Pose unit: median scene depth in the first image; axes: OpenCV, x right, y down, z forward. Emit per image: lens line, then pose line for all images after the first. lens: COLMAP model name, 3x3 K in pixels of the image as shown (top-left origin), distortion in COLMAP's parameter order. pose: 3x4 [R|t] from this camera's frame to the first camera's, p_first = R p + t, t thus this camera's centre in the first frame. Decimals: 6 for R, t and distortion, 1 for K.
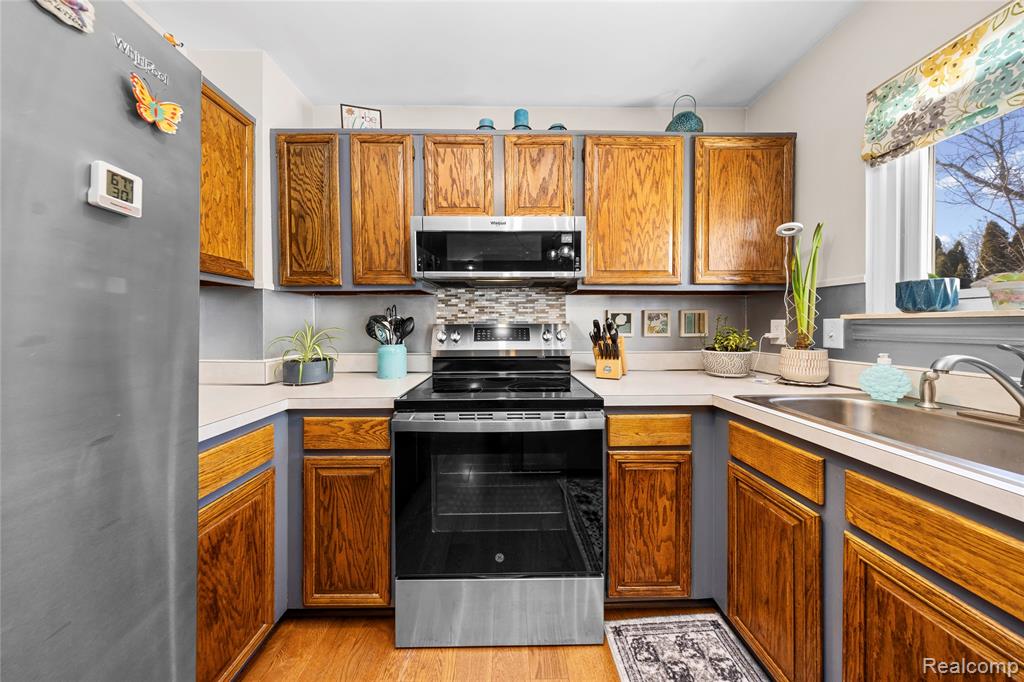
lens RADIAL K [[306.6, 0, 513.5], [0, 306.6, 328.3], [0, 0, 1]] dist [-0.002390, -0.000279]
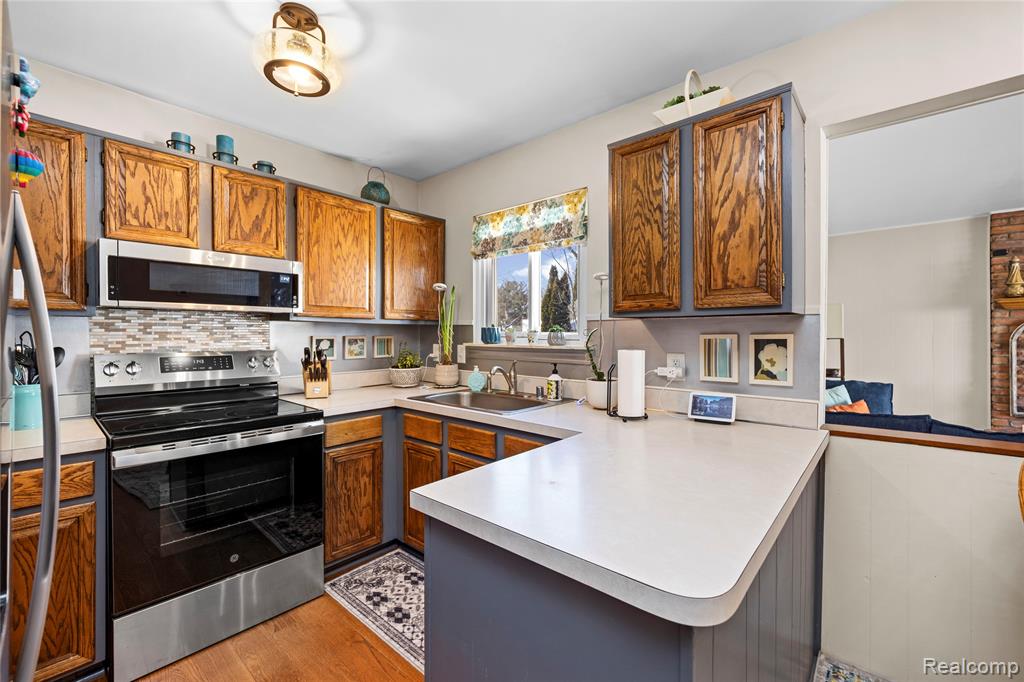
lens RADIAL K [[421.5, 0, 507.2], [0, 421.5, 334.8], [0, 0, 1]] dist [0.001444, -0.000758]
pose [[0.683649, 0.001911, 0.729809, -0.378339], [0.004265, 0.999969, -0.006614, -0.063032], [-0.729799, 0.007635, 0.683619, -0.640221]]
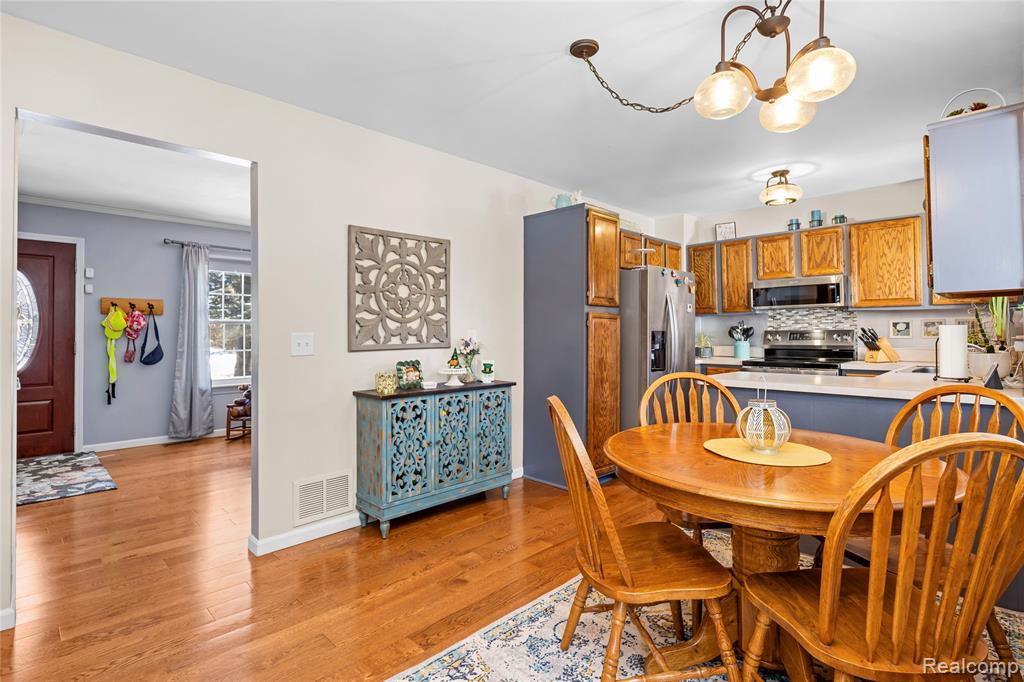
lens RADIAL K [[507.4, 0, 507.3], [0, 507.4, 325.8], [0, 0, 1]] dist [0.002390, 0.000349]
pose [[0.688238, -0.013325, -0.725363, 1.010554], [0.002298, 0.999866, -0.016187, 0.004083], [0.725481, 0.009474, 0.688177, -2.529175]]
